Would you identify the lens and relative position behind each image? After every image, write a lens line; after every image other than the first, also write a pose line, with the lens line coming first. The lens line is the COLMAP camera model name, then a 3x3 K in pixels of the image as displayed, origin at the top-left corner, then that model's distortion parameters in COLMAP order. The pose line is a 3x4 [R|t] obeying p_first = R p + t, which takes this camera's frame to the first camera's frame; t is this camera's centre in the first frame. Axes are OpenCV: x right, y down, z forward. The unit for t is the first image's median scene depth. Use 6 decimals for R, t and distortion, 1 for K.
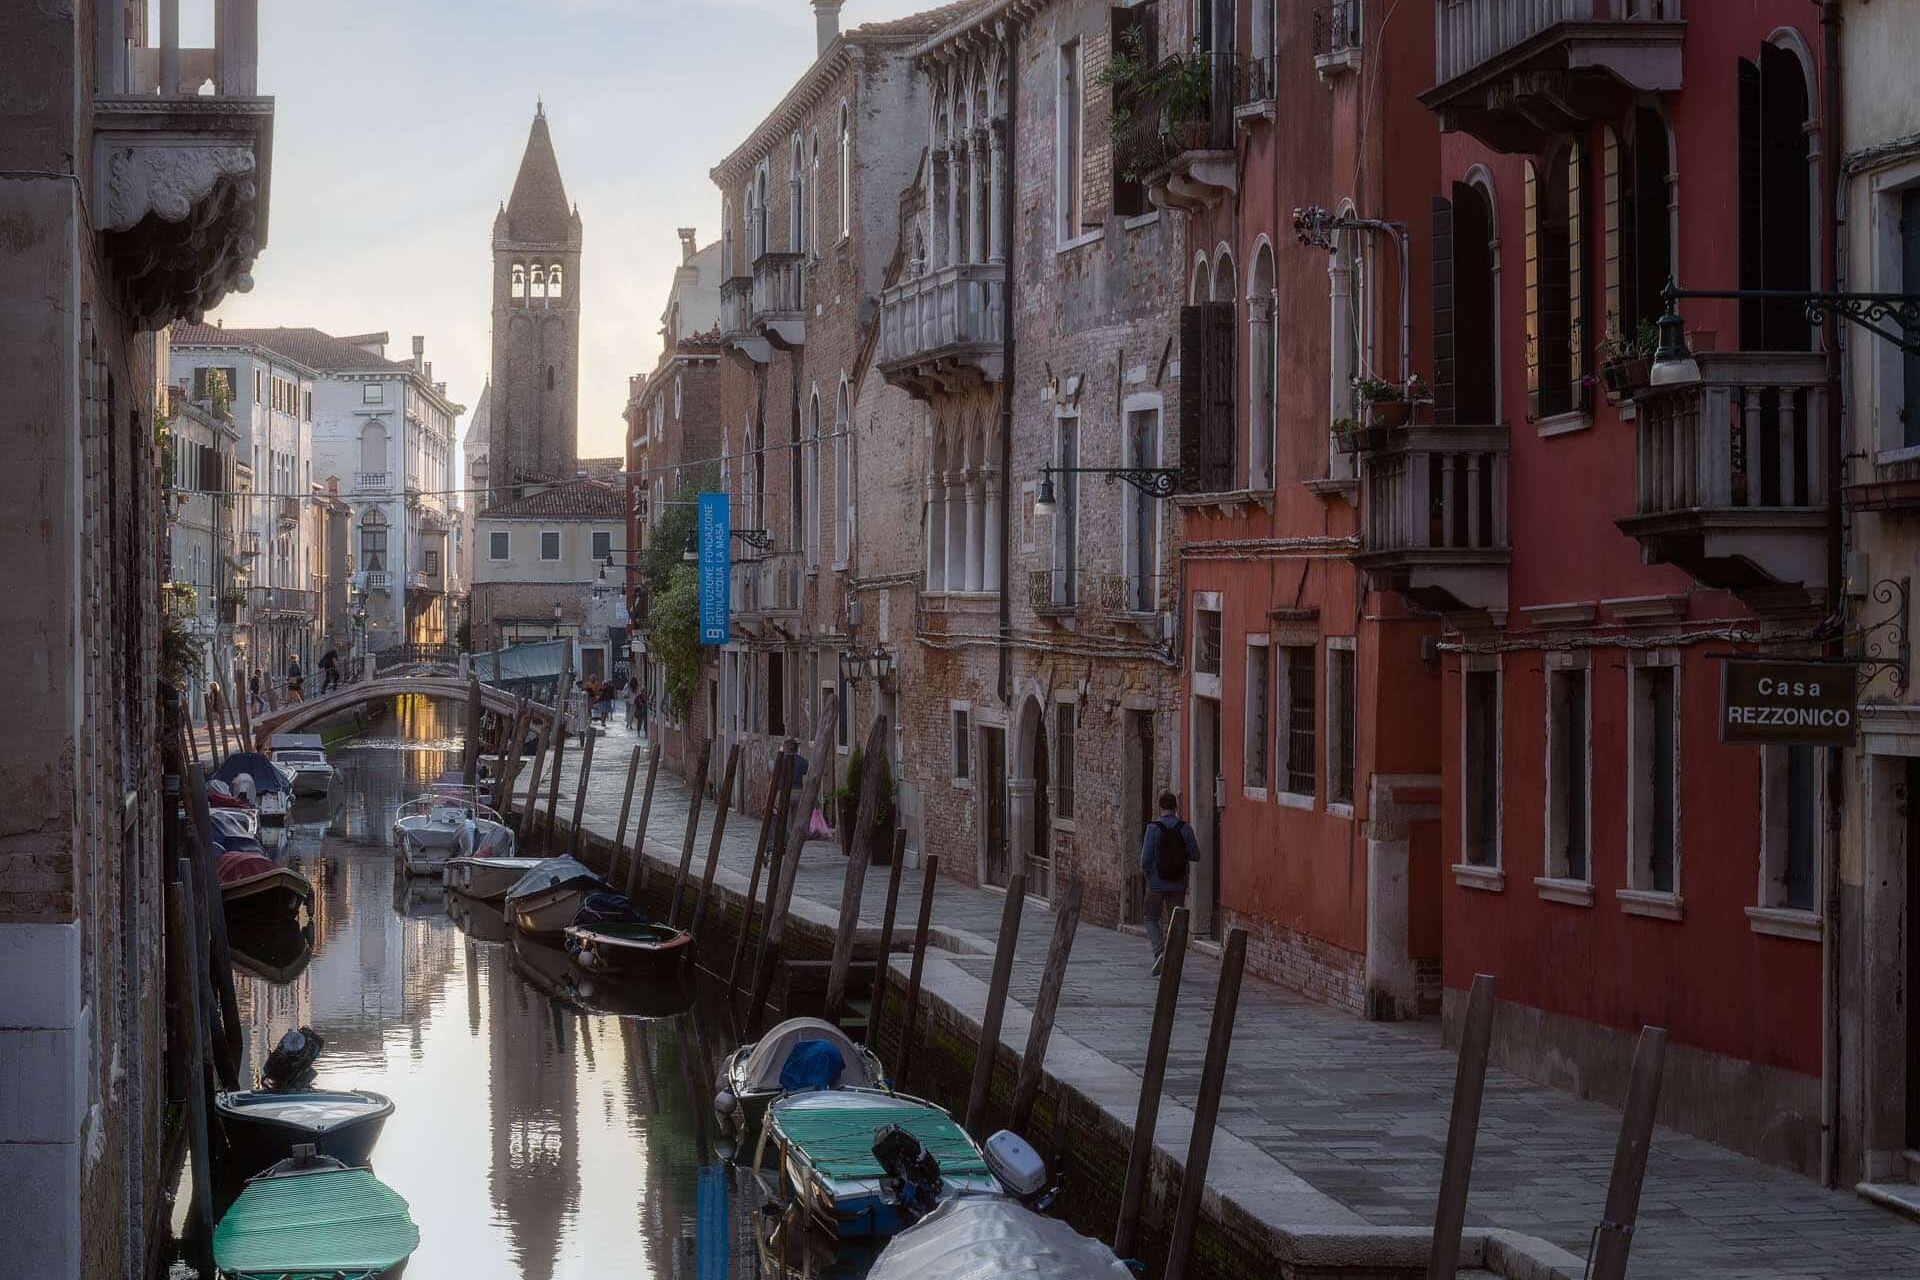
lens RADIAL K [[2889.1, 0, 959.2], [0, 2889.1, 640.7], [0, 0, 1]] dist [-0.001977, 0.000000]
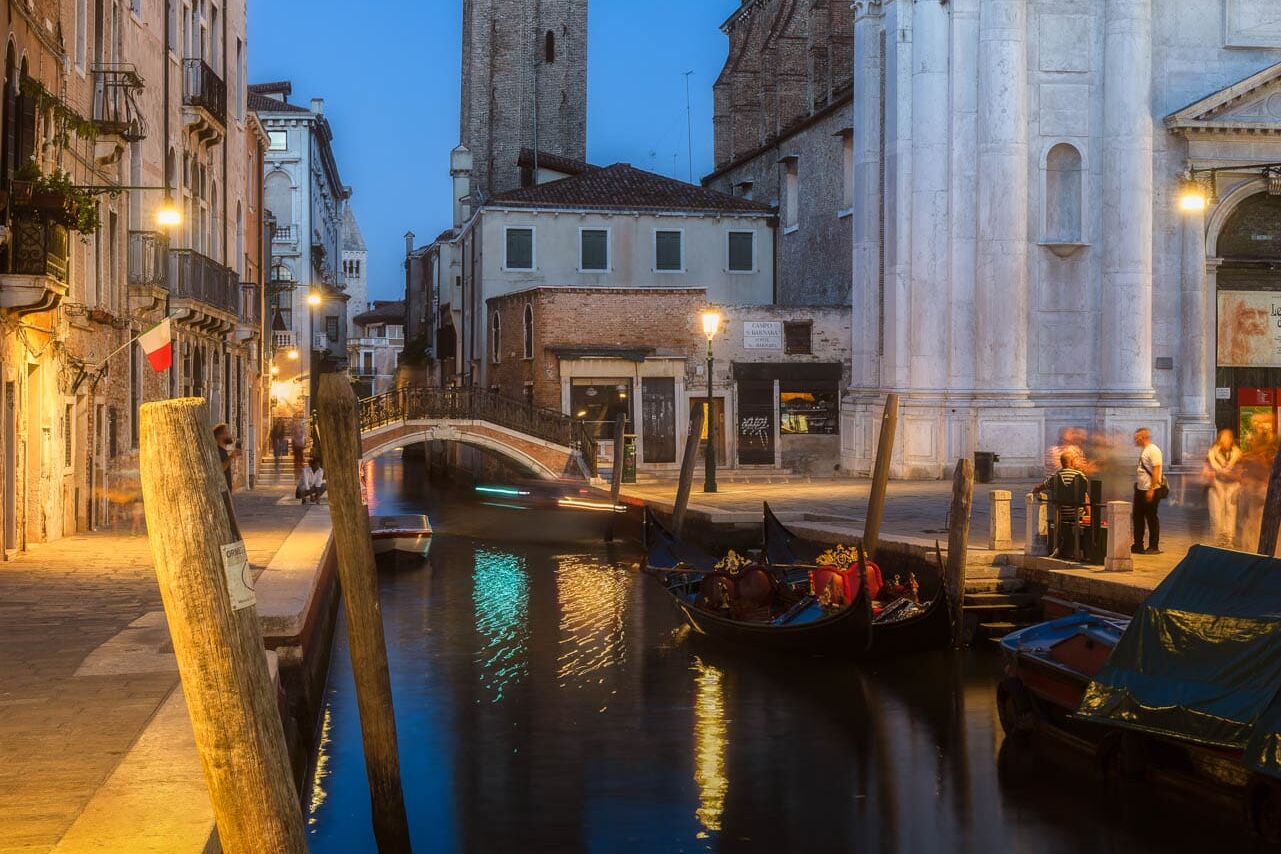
lens RADIAL K [[1314.6, 0, 641.5], [0, 1314.6, 426.7], [0, 0, 1]] dist [-0.008234, 0.000000]
pose [[0.993010, -0.001334, 0.118021, -0.166928], [0.001508, 0.999998, -0.001388, 0.009024], [-0.118019, 0.001557, 0.993010, 0.693966]]
